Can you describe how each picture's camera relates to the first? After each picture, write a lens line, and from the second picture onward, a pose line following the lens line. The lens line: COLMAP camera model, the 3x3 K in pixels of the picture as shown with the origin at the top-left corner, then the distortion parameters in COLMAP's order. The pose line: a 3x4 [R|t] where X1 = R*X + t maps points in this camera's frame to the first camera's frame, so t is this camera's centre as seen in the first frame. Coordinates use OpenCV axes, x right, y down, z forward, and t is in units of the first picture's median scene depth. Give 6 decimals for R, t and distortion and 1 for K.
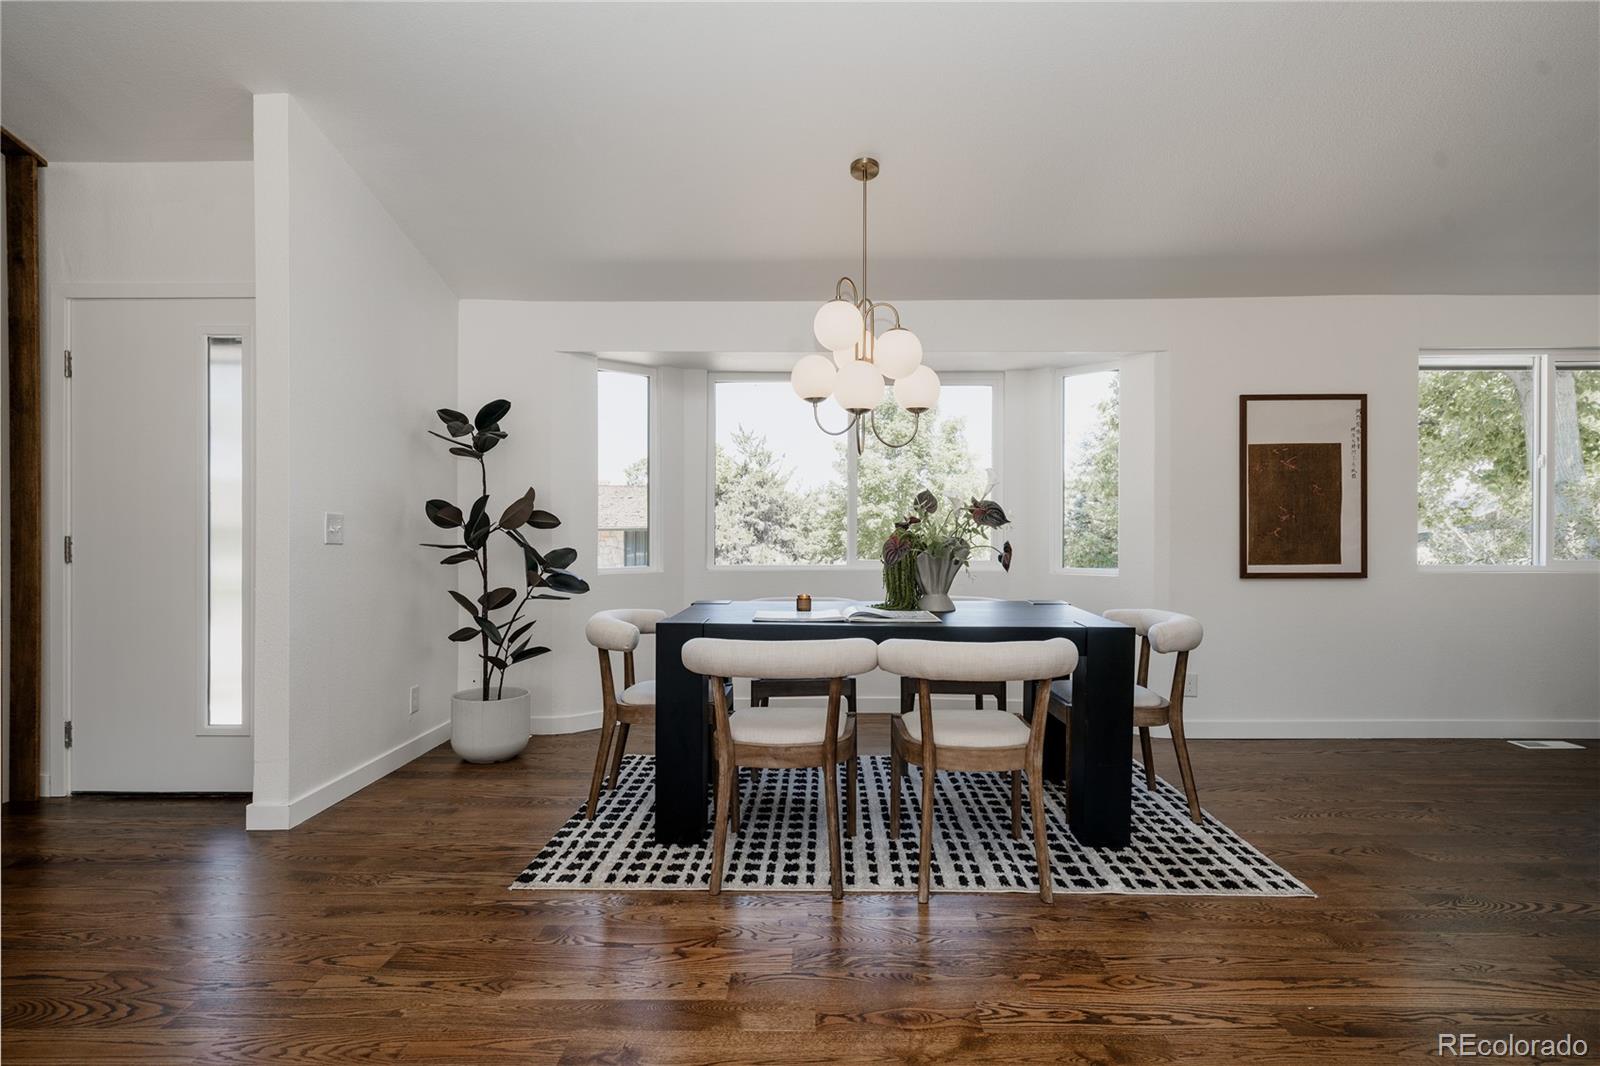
lens RADIAL K [[857.6, 0, 820.5], [0, 857.6, 545.1], [0, 0, 1]] dist [0.002113, 0.003495]
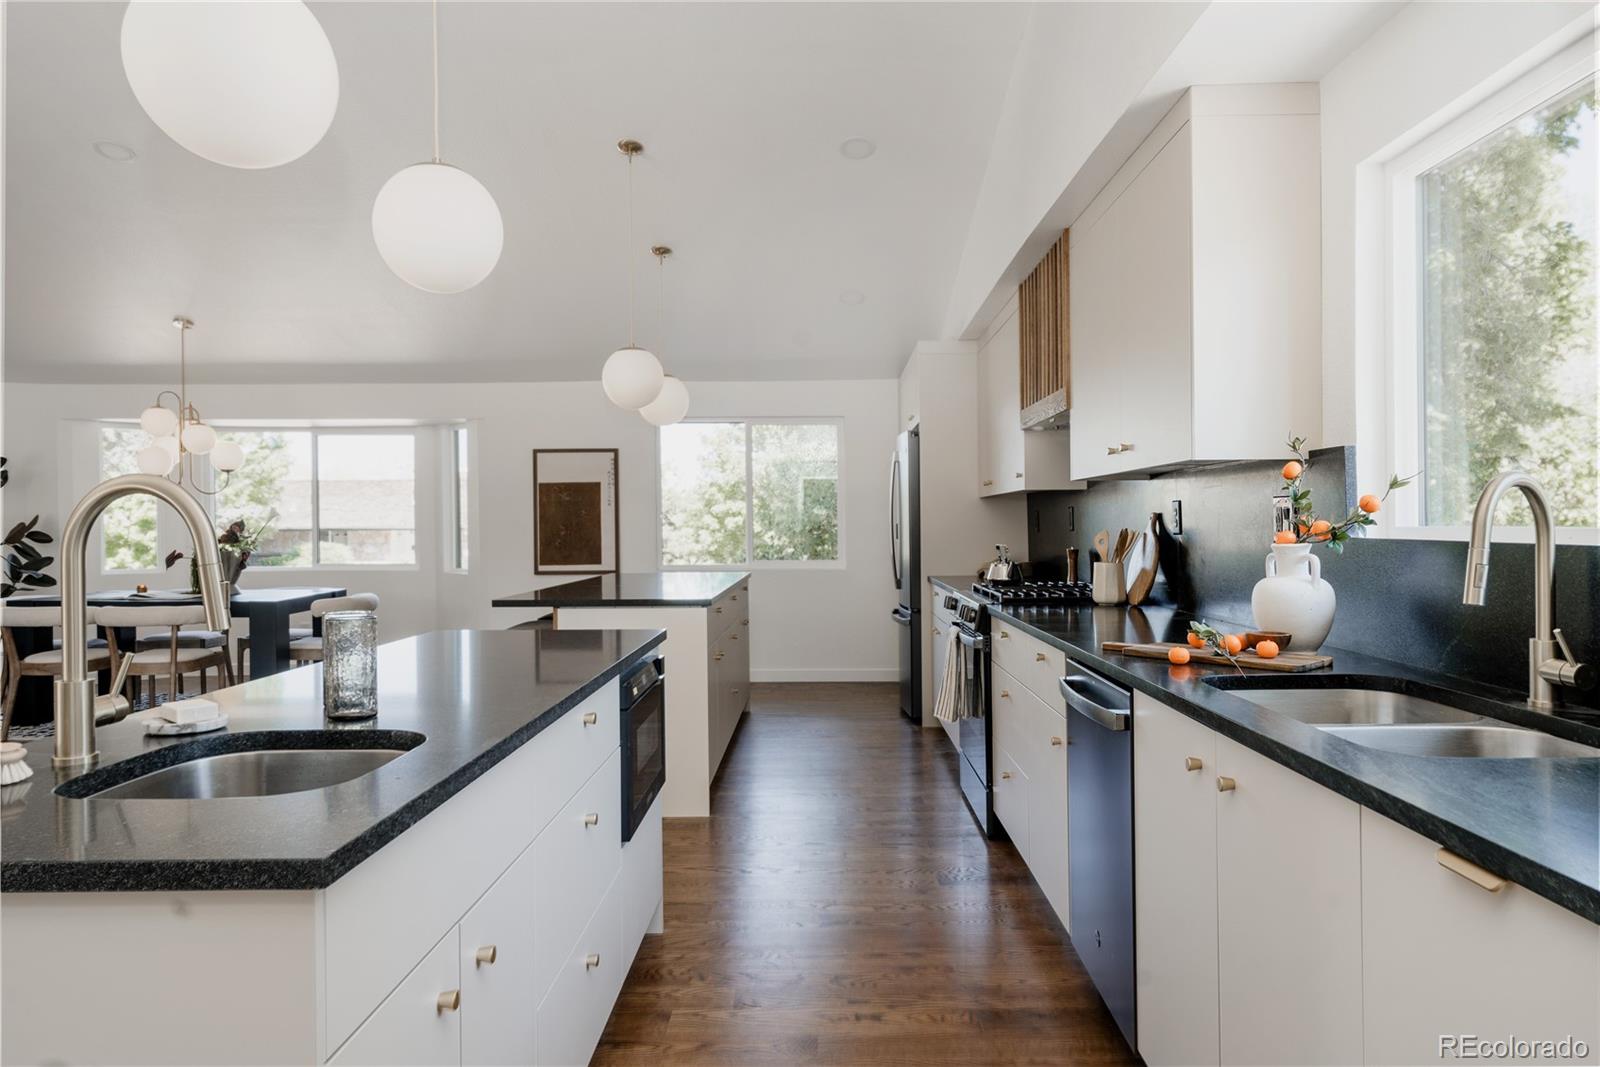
lens RADIAL K [[1037.1, 0, 834.7], [0, 1037.1, 544.8], [0, 0, 1]] dist [0.003690, 0.001246]
pose [[0.999984, -0.005720, -0.000374, 1.337857], [0.005721, 0.999981, 0.002197, -0.017457], [0.000361, -0.002199, 0.999998, -1.023795]]
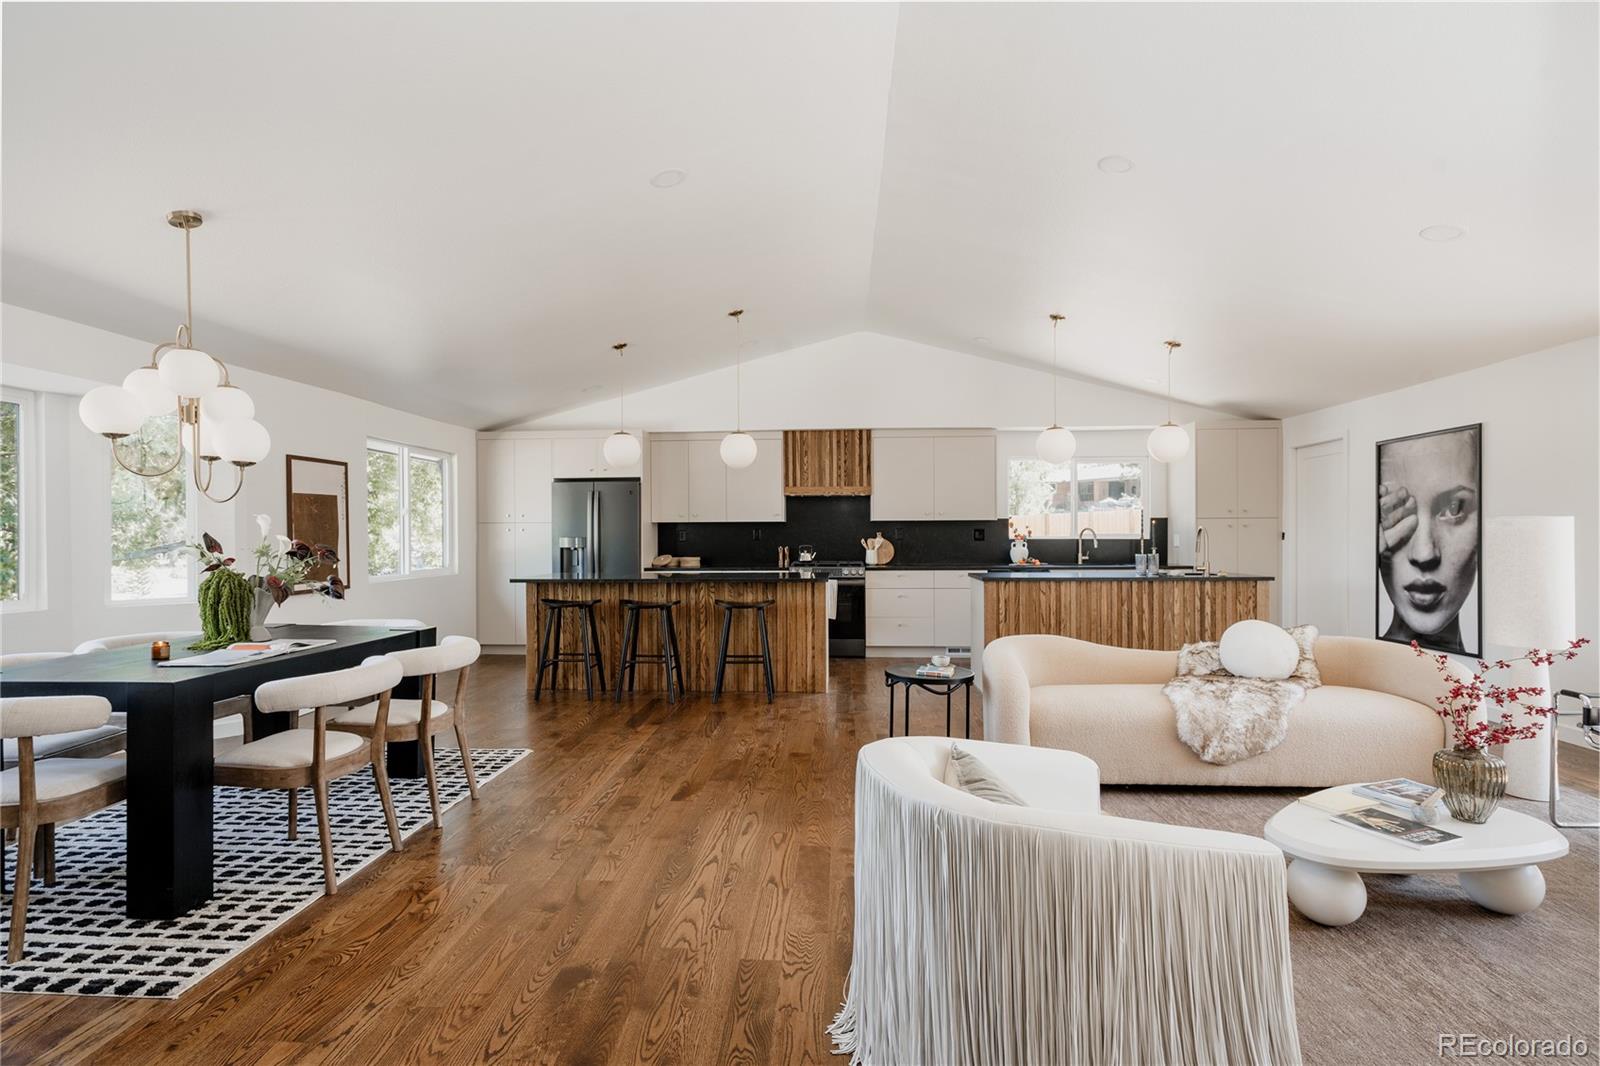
lens RADIAL K [[796.2, 0, 759.4], [0, 796.2, 554.1], [0, 0, 1]] dist [0.002519, 0.002116]
pose [[0.086424, -0.026932, 0.995894, -0.875212], [0.022263, 0.999437, 0.025096, -0.051329], [-0.996010, 0.020003, 0.086975, 0.248018]]
